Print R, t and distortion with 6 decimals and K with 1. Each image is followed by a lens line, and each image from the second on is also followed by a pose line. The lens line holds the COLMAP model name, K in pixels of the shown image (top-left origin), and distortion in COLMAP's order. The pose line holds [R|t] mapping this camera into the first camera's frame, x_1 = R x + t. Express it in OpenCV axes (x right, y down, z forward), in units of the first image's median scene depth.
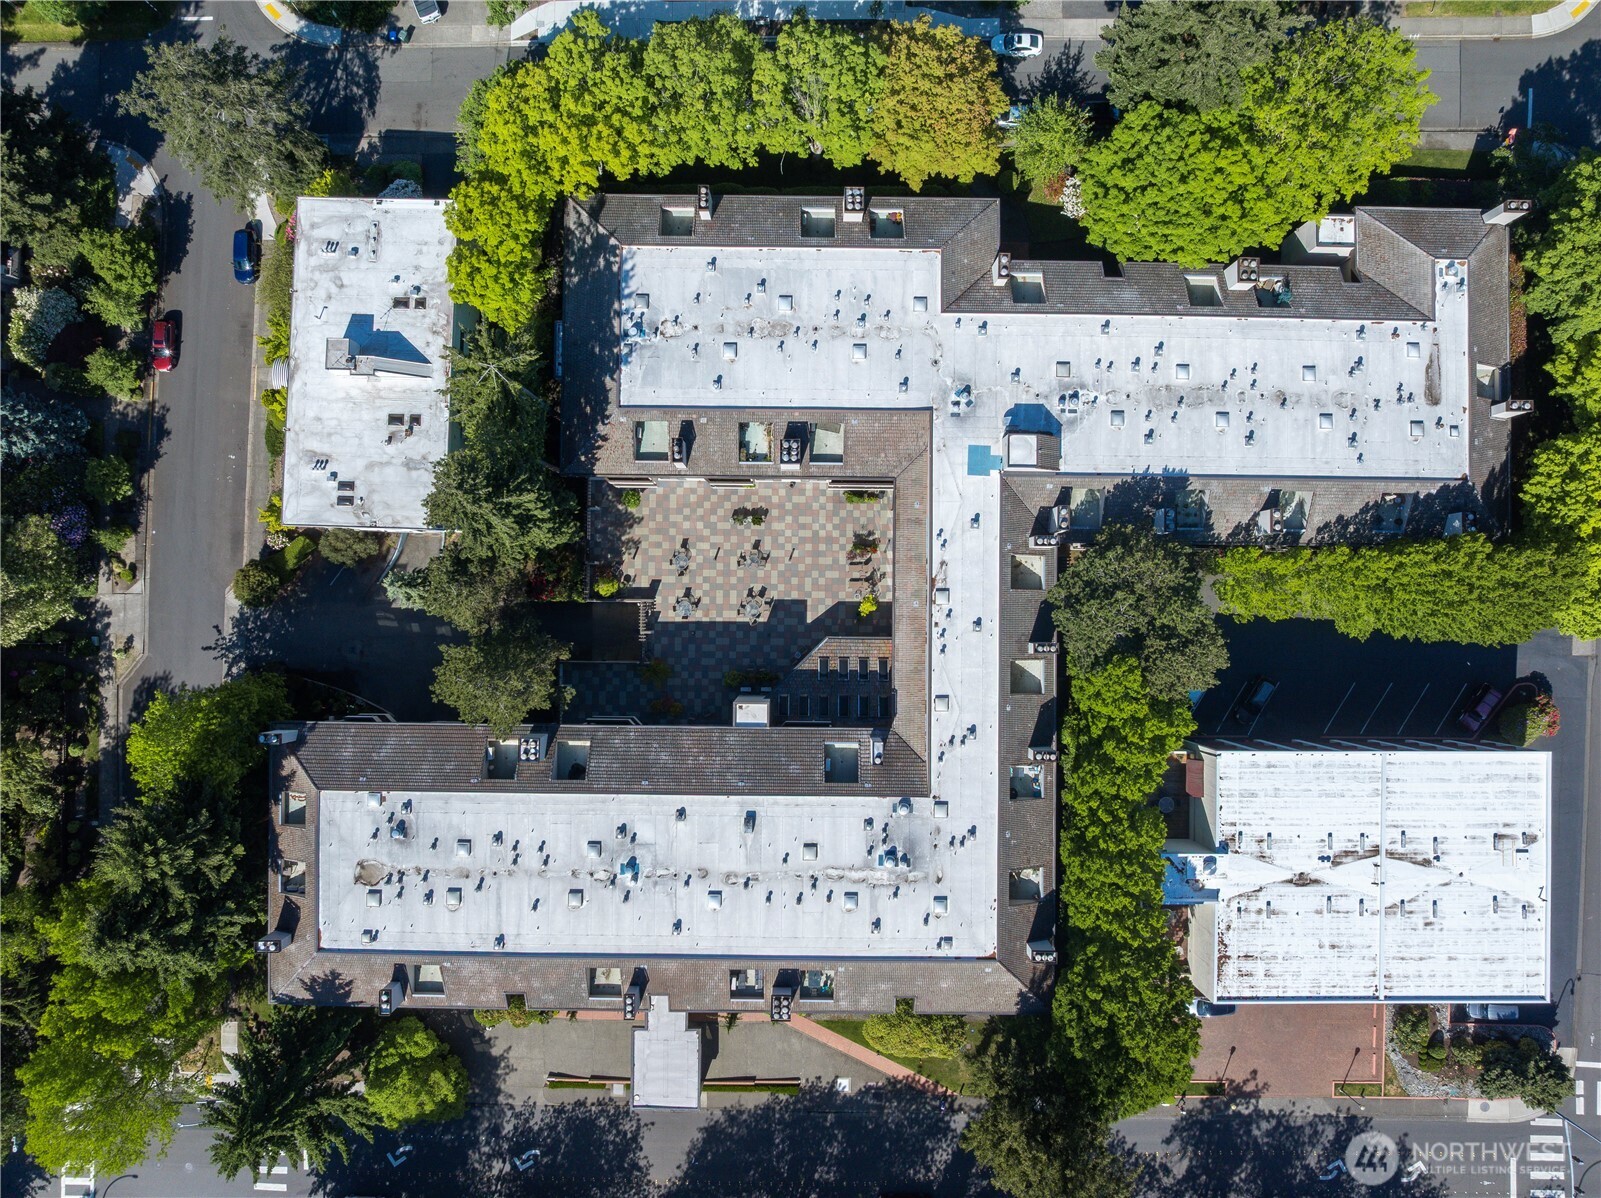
lens RADIAL K [[1132.7, 0, 800.5], [0, 1132.7, 599.0], [0, 0, 1]] dist [-0.056493, 0.029904]
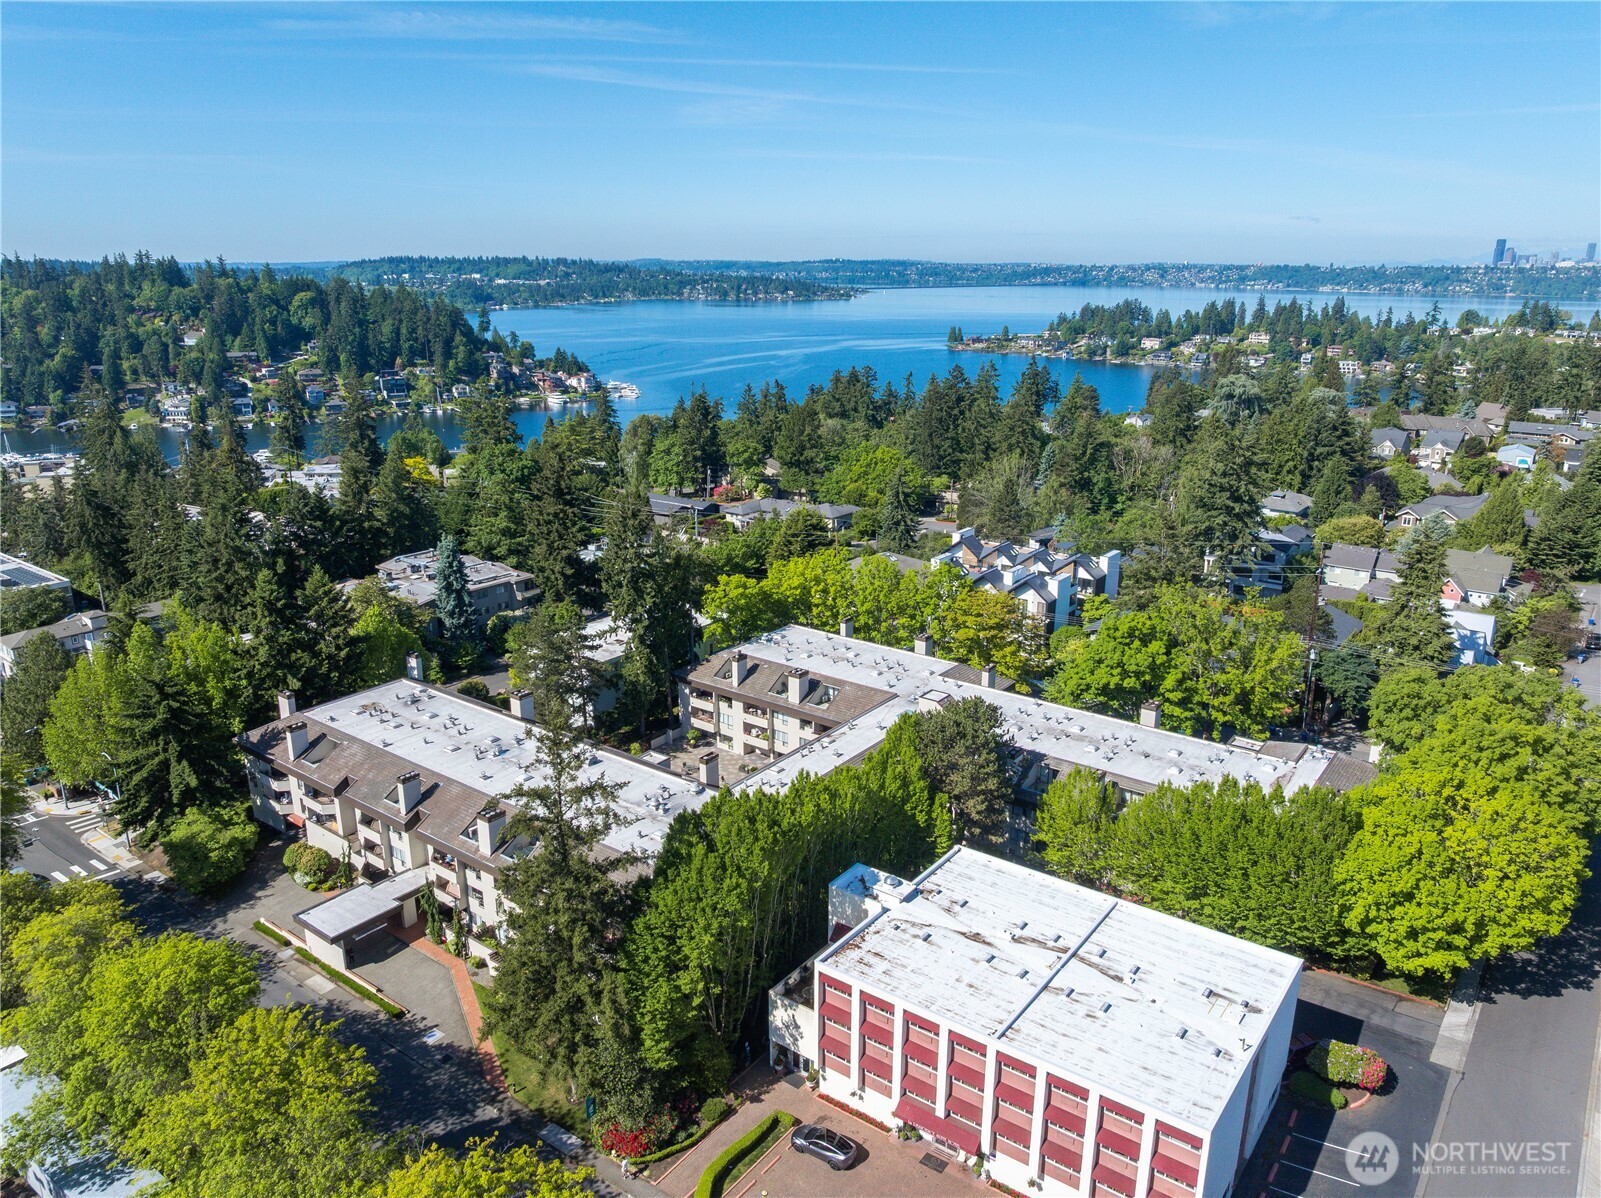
lens RADIAL K [[1132.7, 0, 800.5], [0, 1132.7, 599.0], [0, 0, 1]] dist [-0.056493, 0.029904]
pose [[0.803599, 0.171416, -0.569953, 0.793945], [-0.594988, 0.255168, -0.762154, 0.941933], [0.014788, 0.951581, 0.307042, 0.455517]]
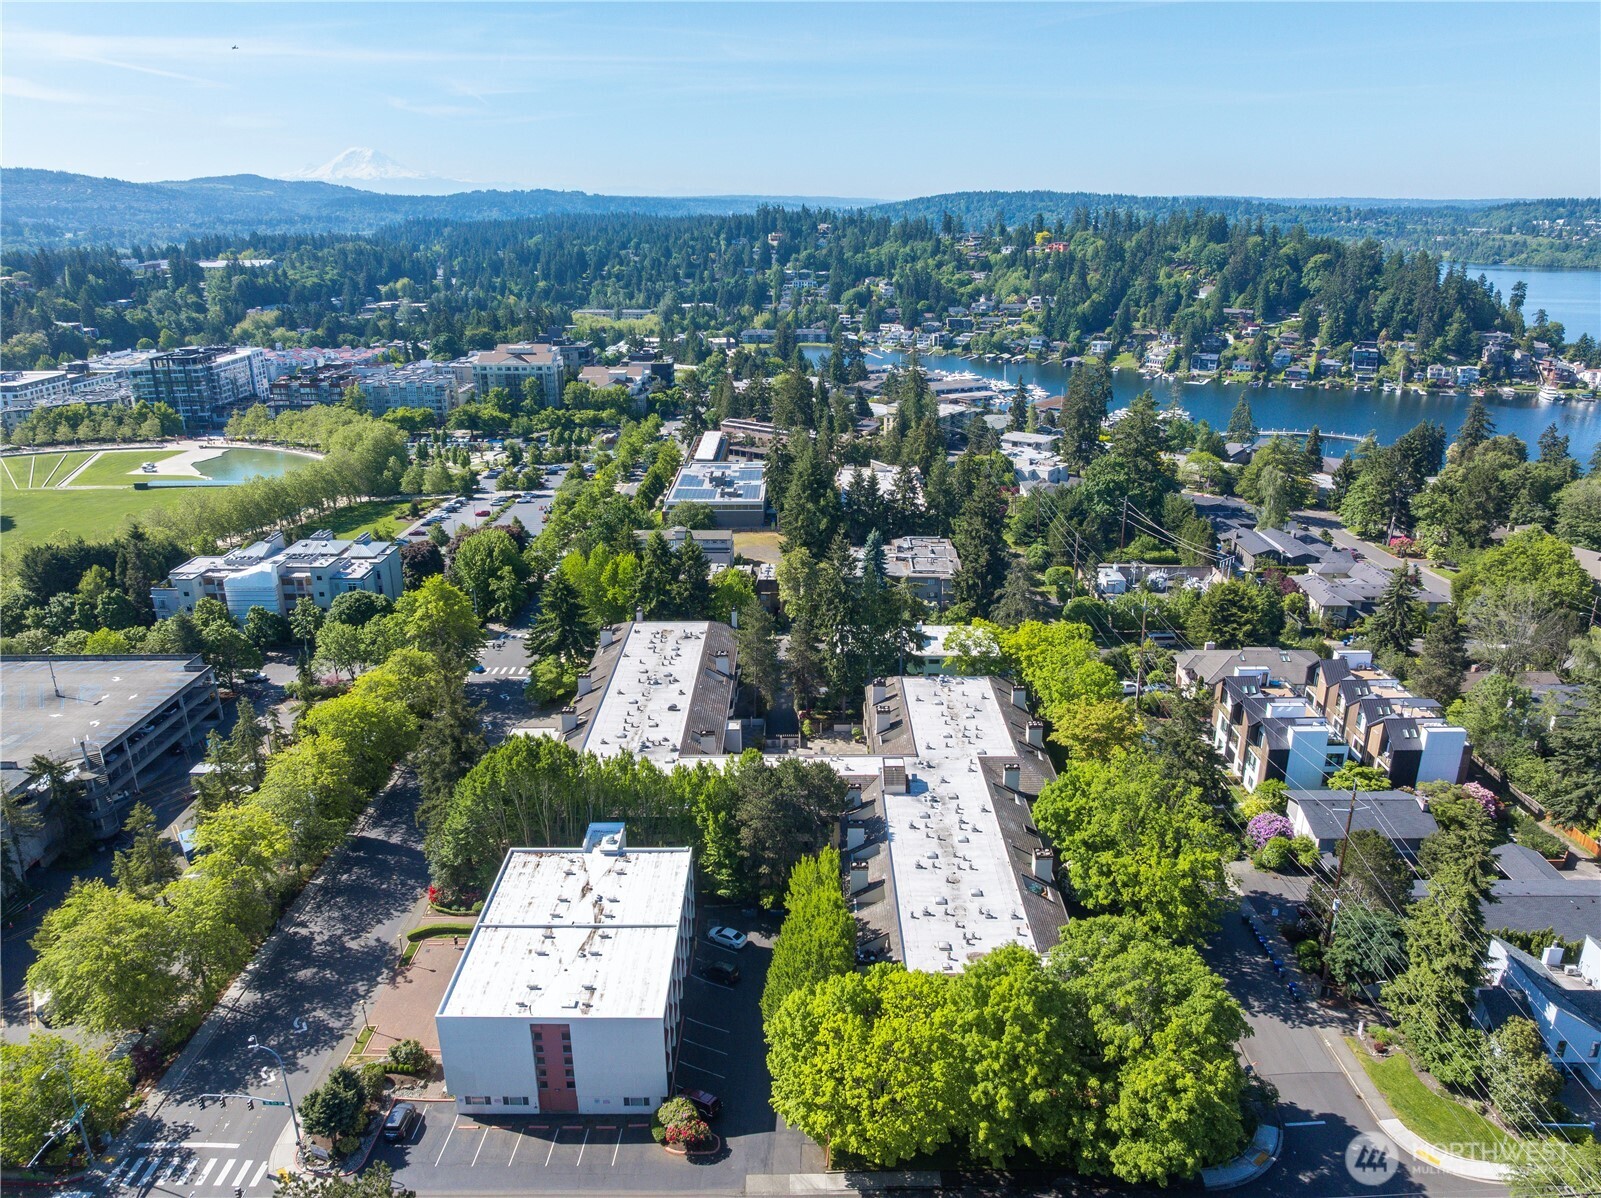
lens RADIAL K [[1132.7, 0, 800.5], [0, 1132.7, 599.0], [0, 0, 1]] dist [-0.056493, 0.029904]
pose [[0.001703, 0.335488, -0.942043, 1.551614], [-0.999407, 0.032967, 0.009933, -0.026039], [0.034389, 0.941467, 0.335346, 0.247637]]
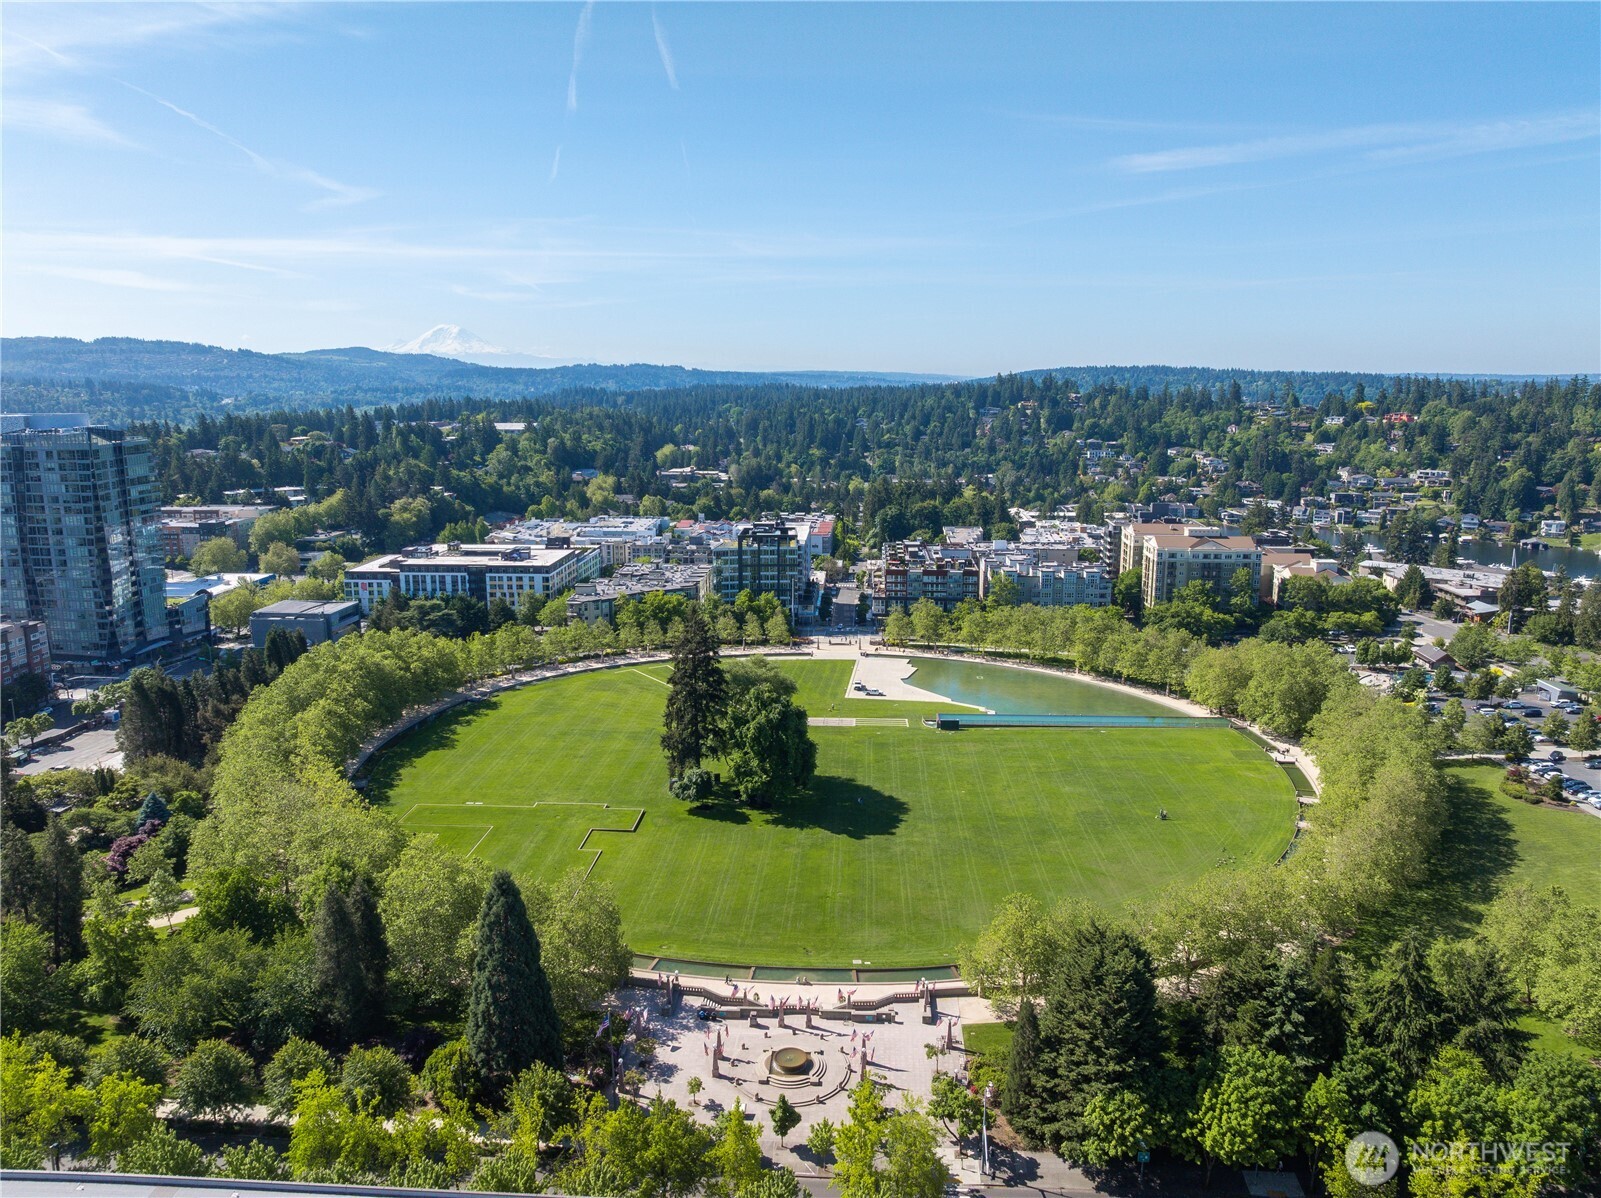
lens RADIAL K [[1132.7, 0, 800.5], [0, 1132.7, 599.0], [0, 0, 1]] dist [-0.056493, 0.029904]
pose [[-0.044068, 0.194199, -0.979972, 0.286783], [-0.998511, 0.023023, 0.049464, 2.703675], [0.032168, 0.980692, 0.192895, 0.271250]]
